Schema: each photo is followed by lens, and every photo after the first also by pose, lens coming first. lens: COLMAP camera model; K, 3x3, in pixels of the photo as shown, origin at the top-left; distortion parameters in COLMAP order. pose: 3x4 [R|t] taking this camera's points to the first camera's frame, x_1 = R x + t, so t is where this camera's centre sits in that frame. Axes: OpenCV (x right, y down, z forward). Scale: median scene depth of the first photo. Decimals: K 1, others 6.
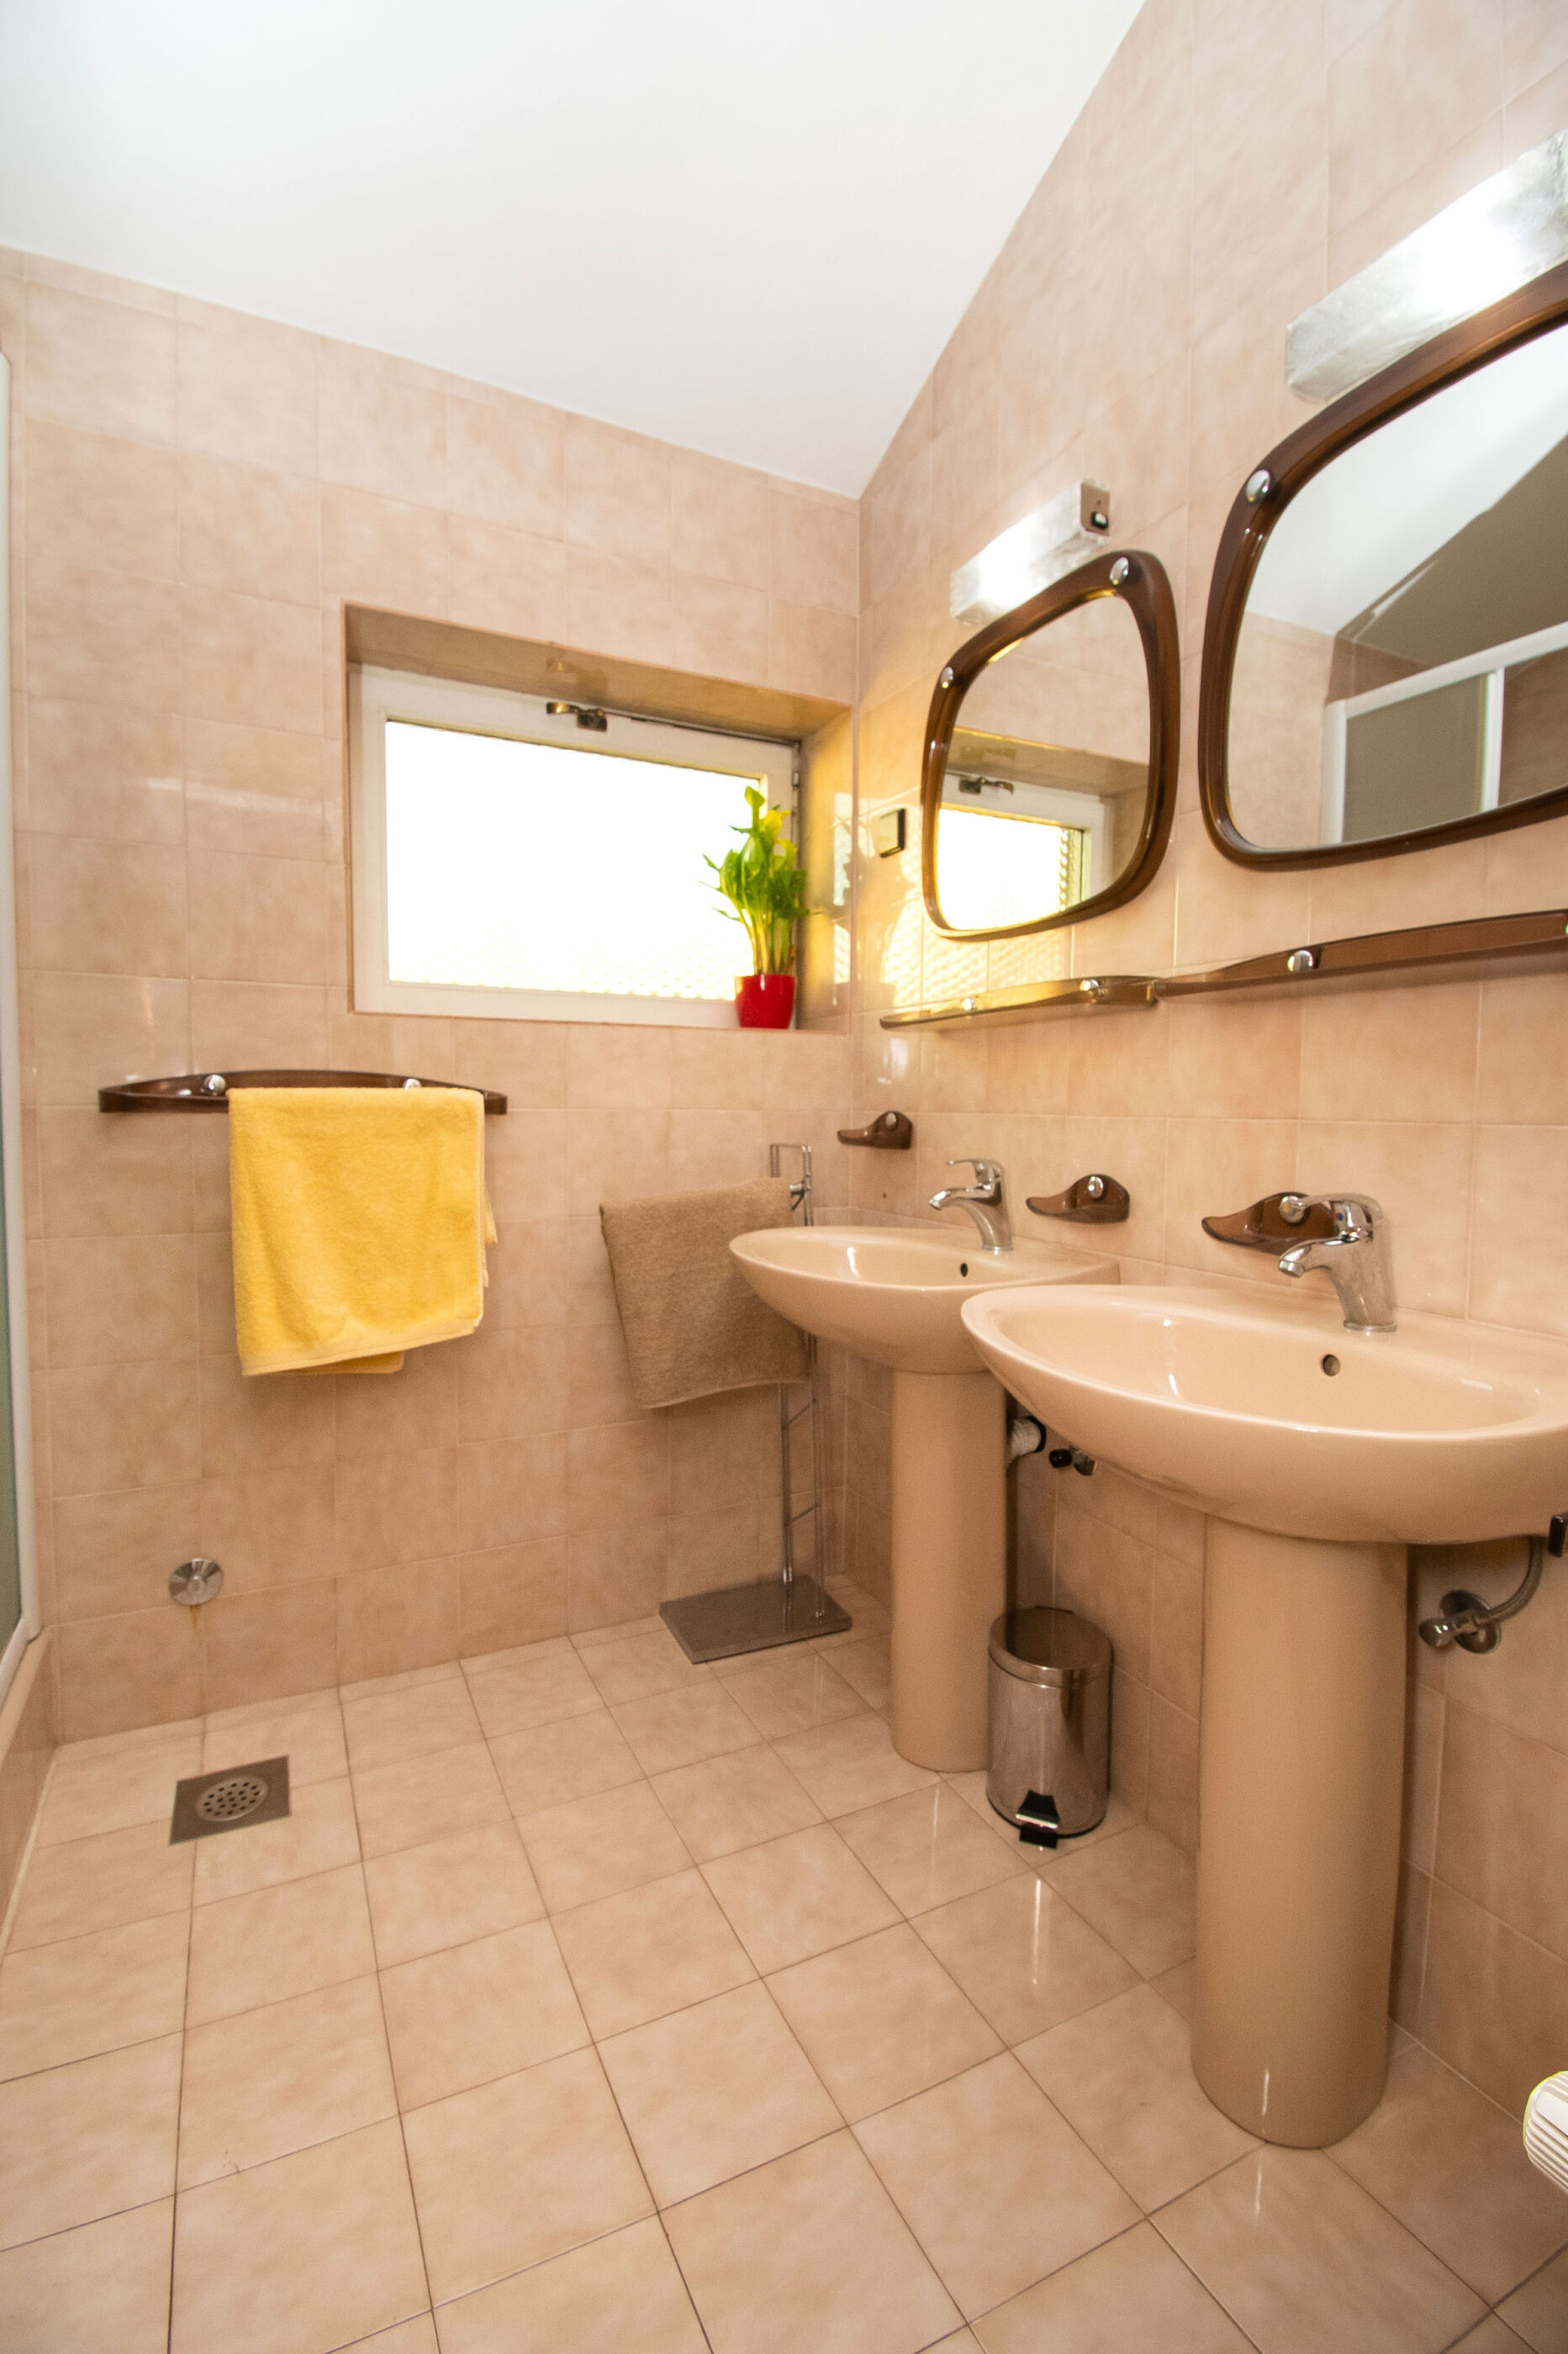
lens RADIAL K [[1062.9, 0, 778.7], [0, 1062.9, 1173.6], [0, 0, 1]] dist [0.023225, -0.030716]
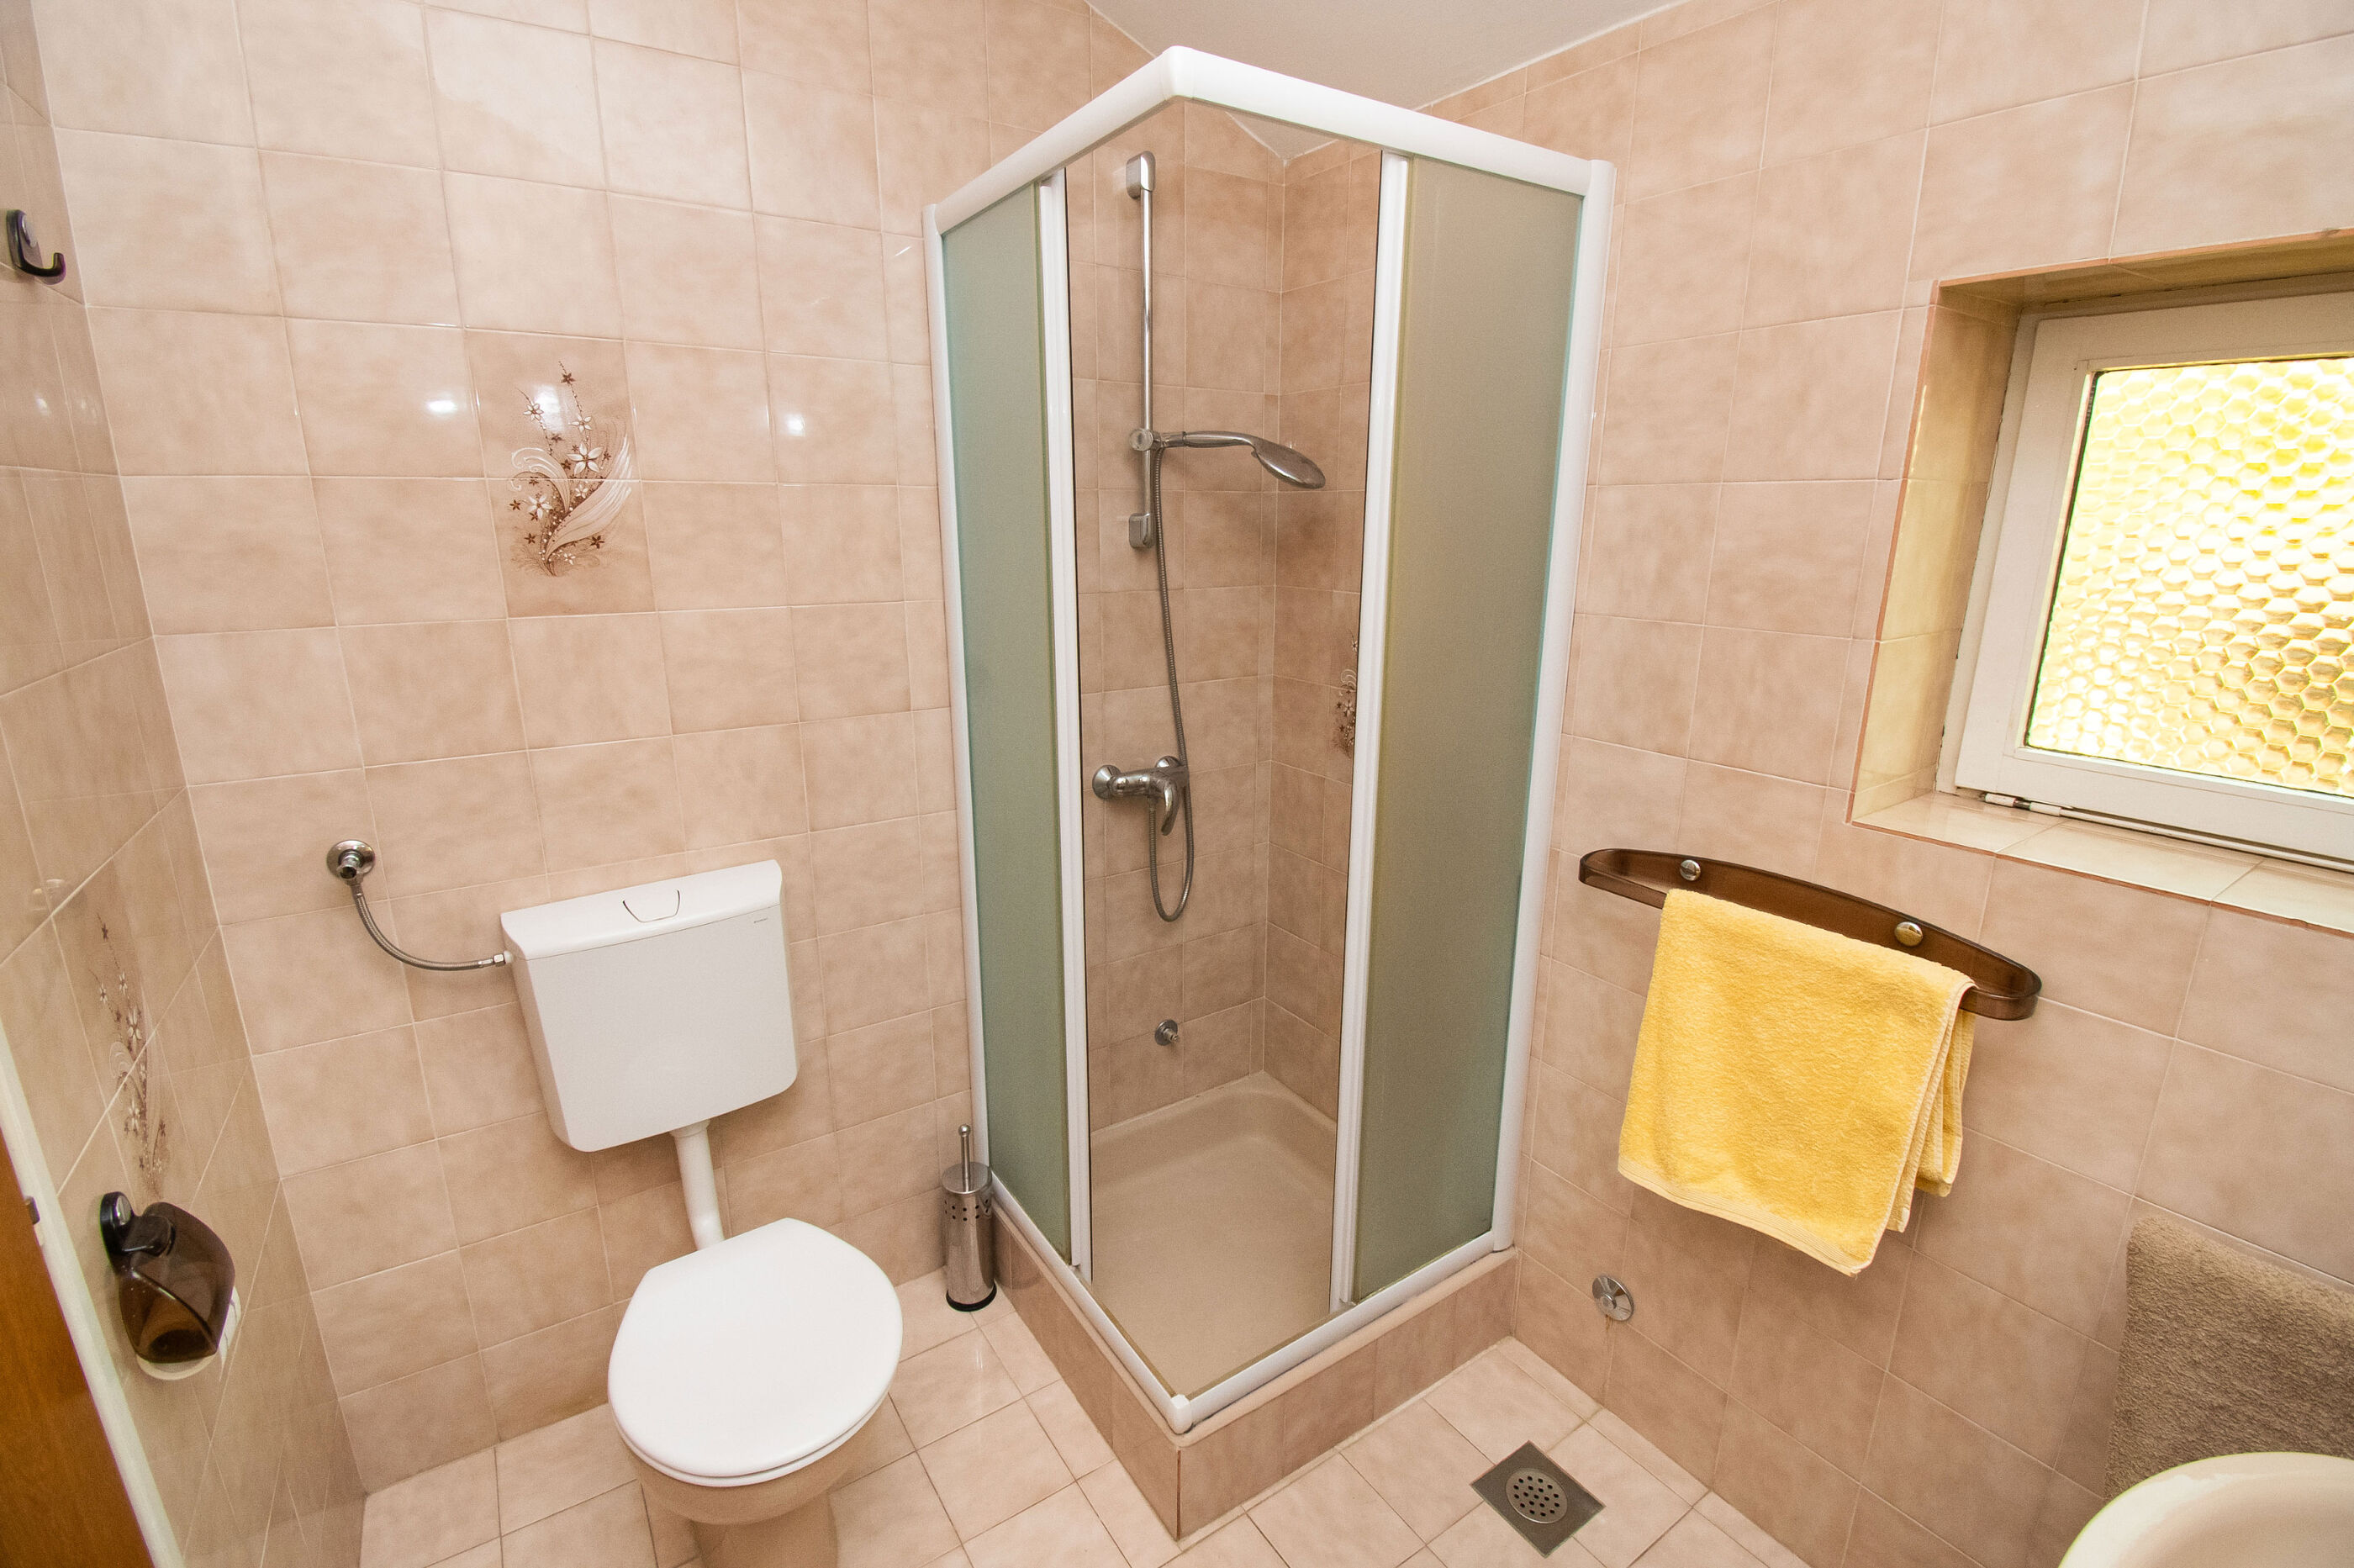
lens RADIAL K [[1038.6, 0, 1185.0], [0, 1038.6, 777.5], [0, 0, 1]] dist [0.023528, -0.028240]
pose [[0.132894, 0.233574, -0.963215, 0.284636], [-0.064103, 0.971825, 0.226818, -0.334095], [0.989055, 0.031602, 0.144122, 0.396162]]
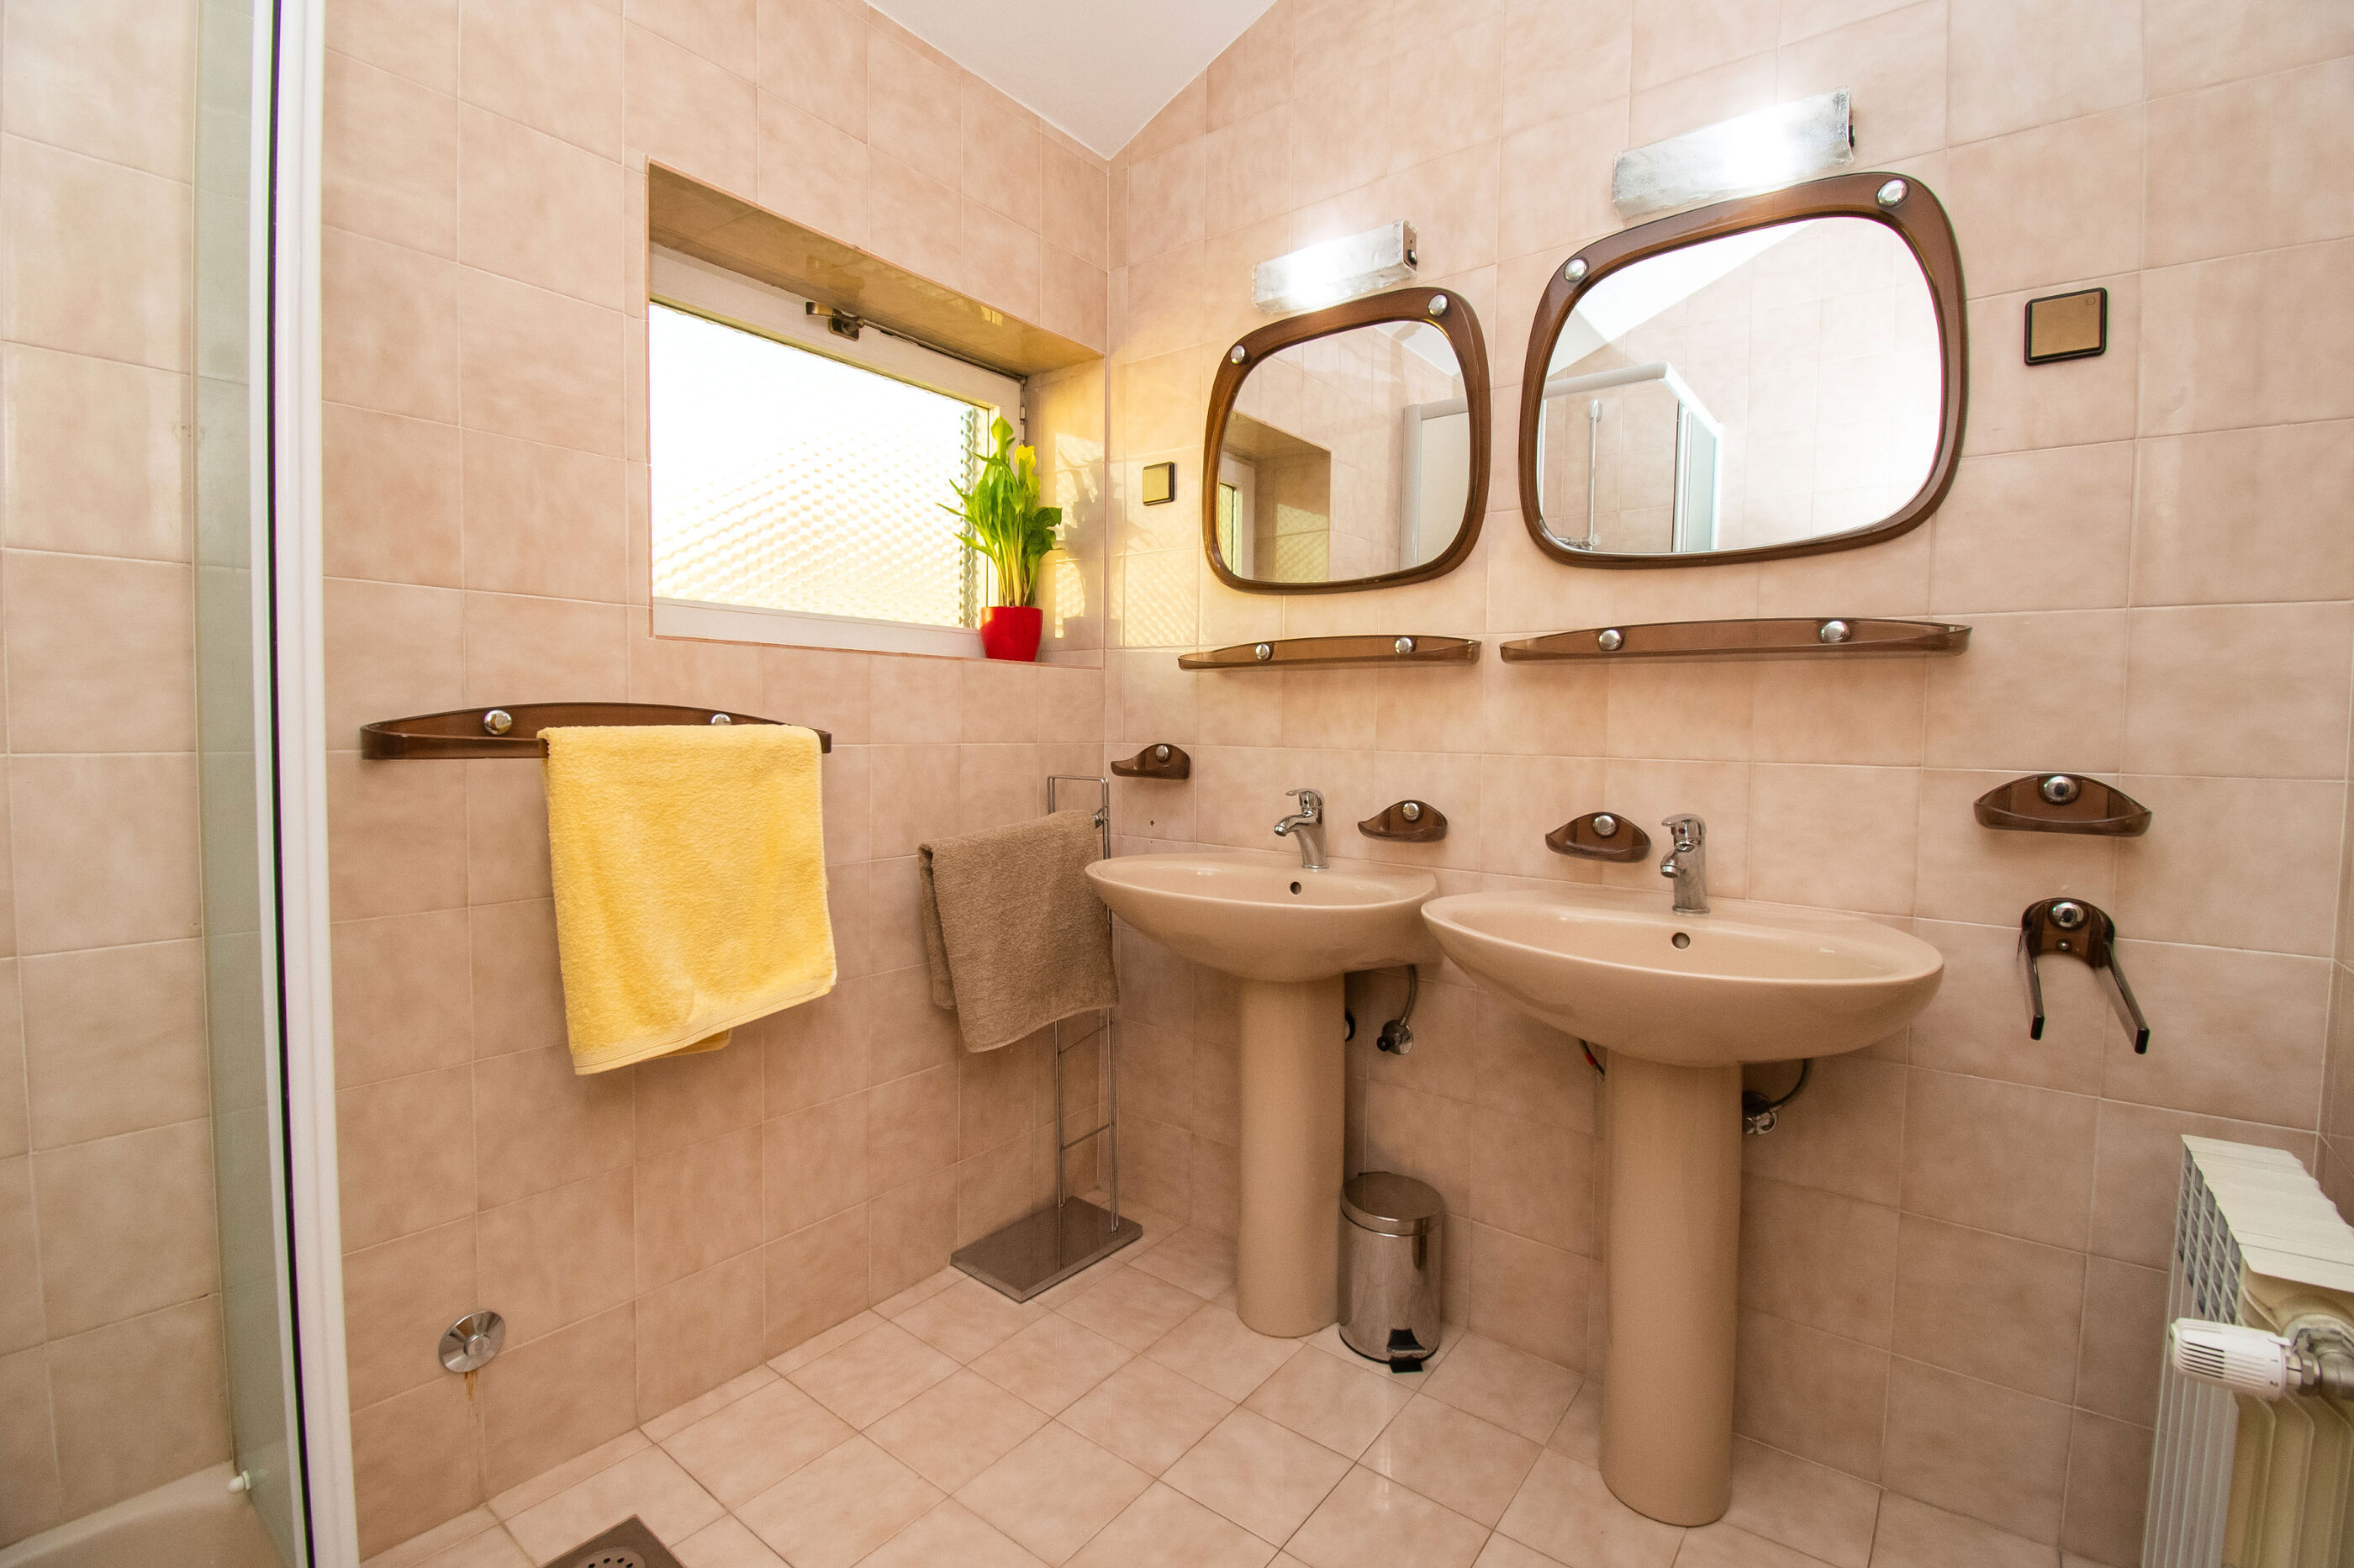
lens RADIAL K [[1062.9, 0, 1187.3], [0, 1062.9, 778.9], [0, 0, 1]] dist [0.023225, -0.030716]
pose [[0.892699, -0.020568, 0.450184, -0.411150], [0.023370, 0.999727, -0.000666, -0.025836], [-0.450047, 0.011115, 0.892936, 0.041374]]
